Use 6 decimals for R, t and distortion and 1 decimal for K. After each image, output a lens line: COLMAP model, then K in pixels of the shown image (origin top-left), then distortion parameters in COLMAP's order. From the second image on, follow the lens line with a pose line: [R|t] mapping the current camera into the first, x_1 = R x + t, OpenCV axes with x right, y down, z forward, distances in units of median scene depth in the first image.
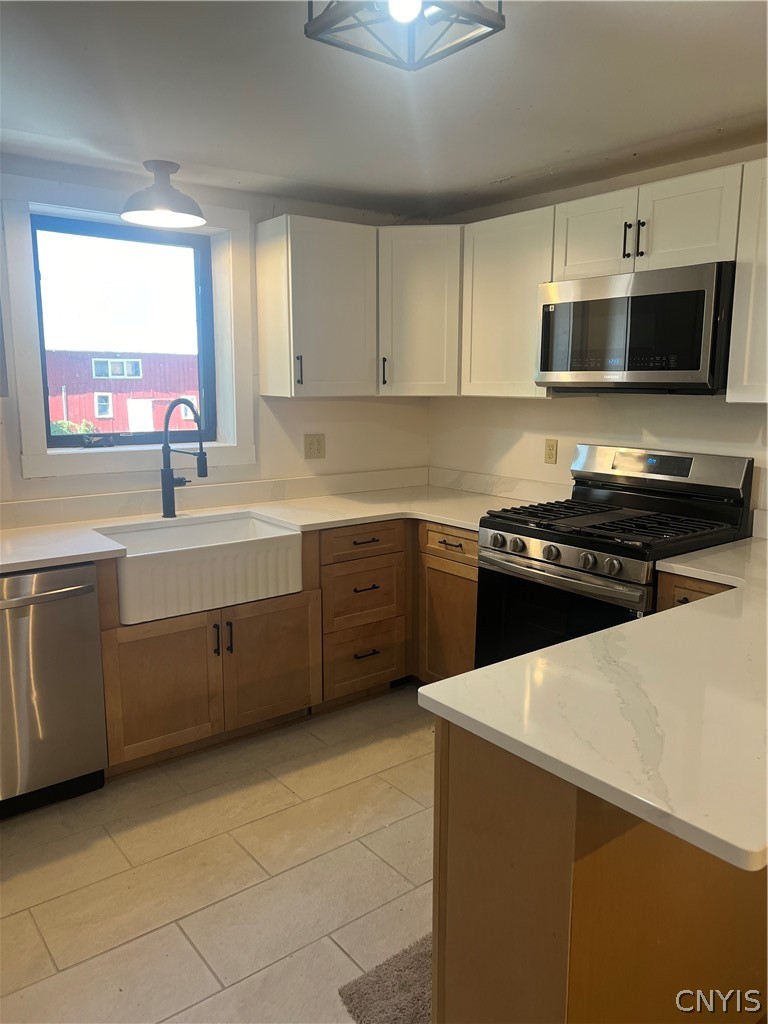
lens RADIAL K [[770.3, 0, 386.9], [0, 770.3, 508.8], [0, 0, 1]] dist [0.075732, -0.098071]
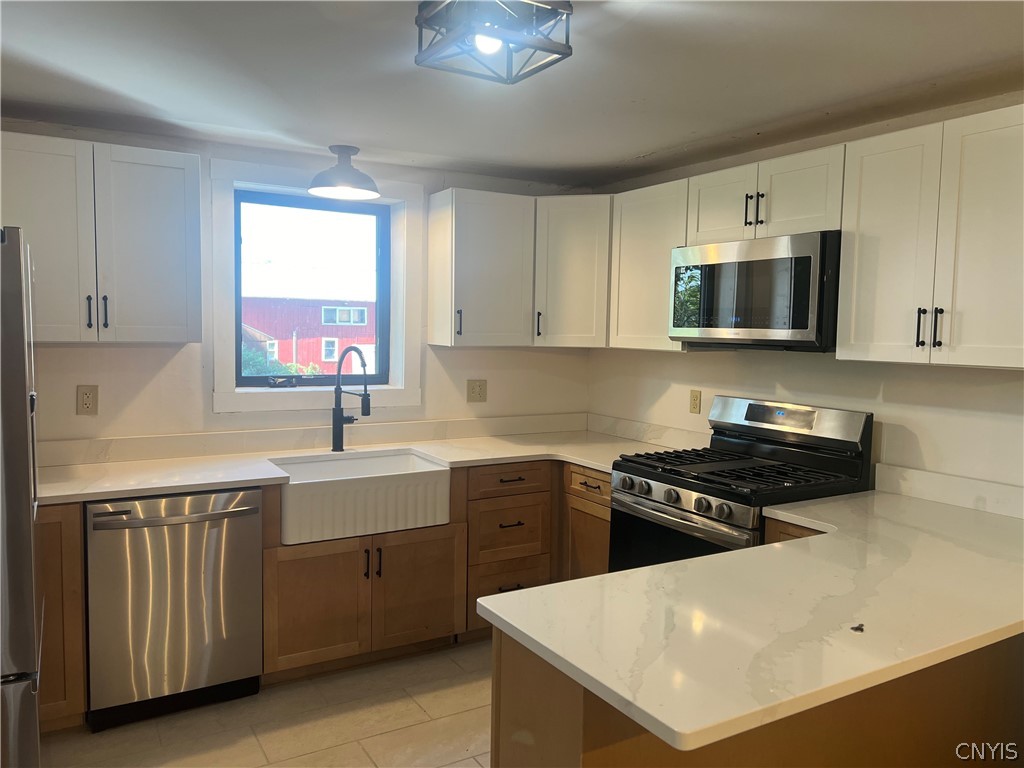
lens RADIAL K [[770.3, 0, 506.3], [0, 770.3, 381.7], [0, 0, 1]] dist [0.075732, -0.098071]
pose [[0.991462, 0.023618, -0.128237, 0.106105], [-0.035842, 0.994939, -0.093872, 0.007504], [0.125371, 0.097667, 0.987291, -0.083335]]
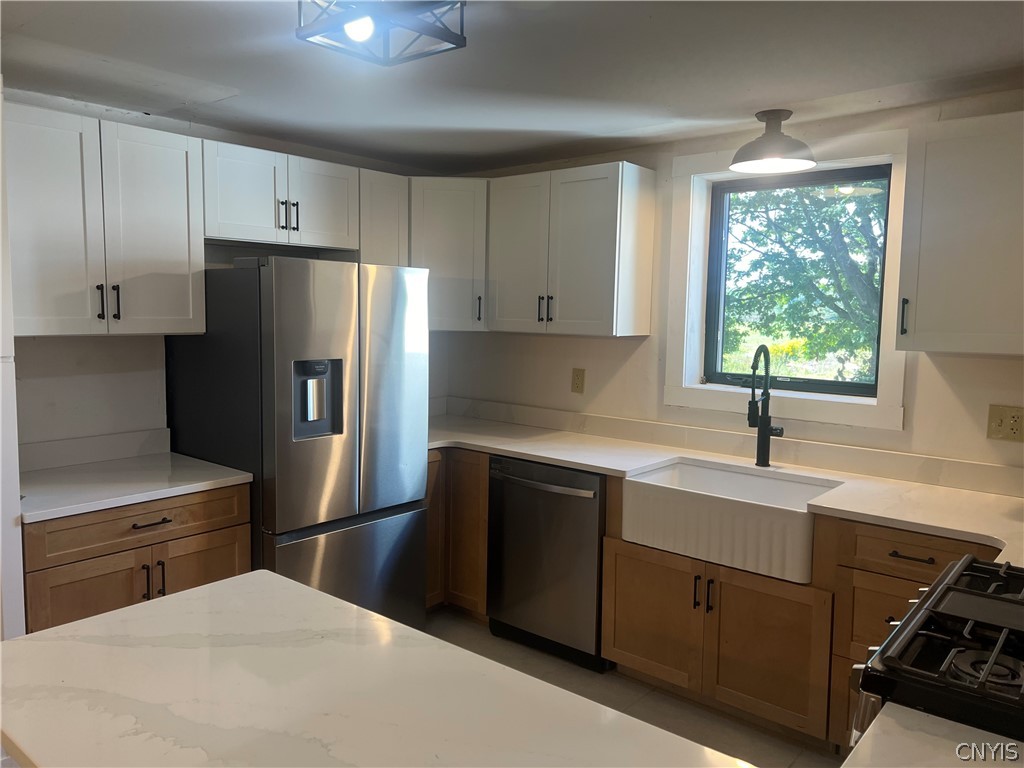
lens RADIAL K [[770.3, 0, 506.3], [0, 770.3, 381.7], [0, 0, 1]] dist [0.075732, -0.098071]
pose [[0.205682, 0.098585, -0.973640, 0.619593], [-0.174670, 0.982635, 0.062597, -0.102355], [0.962905, 0.157190, 0.219330, 0.488885]]
